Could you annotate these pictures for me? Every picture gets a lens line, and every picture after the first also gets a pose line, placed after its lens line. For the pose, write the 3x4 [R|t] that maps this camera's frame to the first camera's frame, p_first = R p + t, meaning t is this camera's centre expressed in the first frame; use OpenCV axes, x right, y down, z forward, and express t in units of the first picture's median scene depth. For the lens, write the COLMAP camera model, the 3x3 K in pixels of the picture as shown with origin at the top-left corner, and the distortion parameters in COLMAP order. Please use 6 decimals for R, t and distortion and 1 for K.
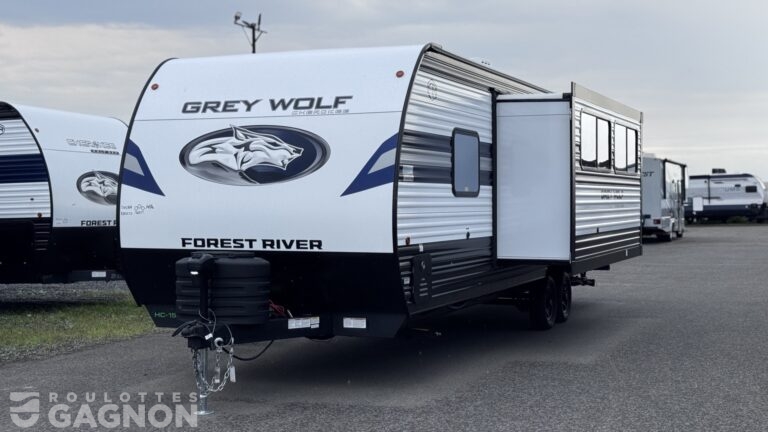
lens RADIAL K [[1068.5, 0, 384.0], [0, 1068.5, 216.0], [0, 0, 1]] dist [0.146094, -0.080010]
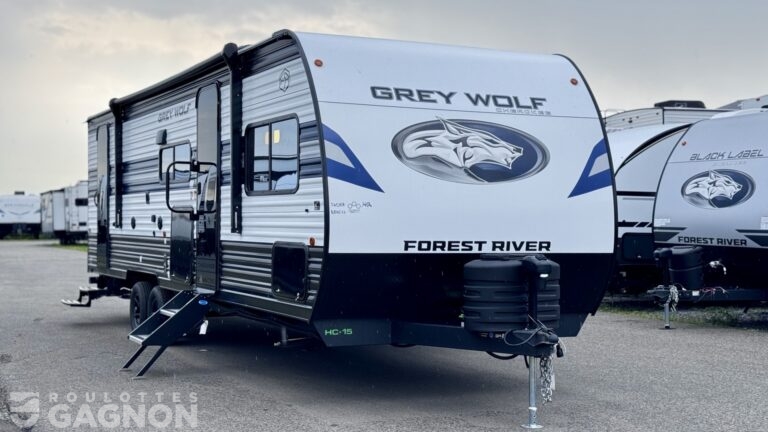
lens RADIAL K [[1068.5, 0, 384.0], [0, 1068.5, 216.0], [0, 0, 1]] dist [0.146094, -0.080010]
pose [[0.669097, 0.012740, 0.743066, -0.867468], [-0.002737, 0.999889, -0.014679, 0.013430], [-0.743170, 0.007788, 0.669058, 0.432067]]
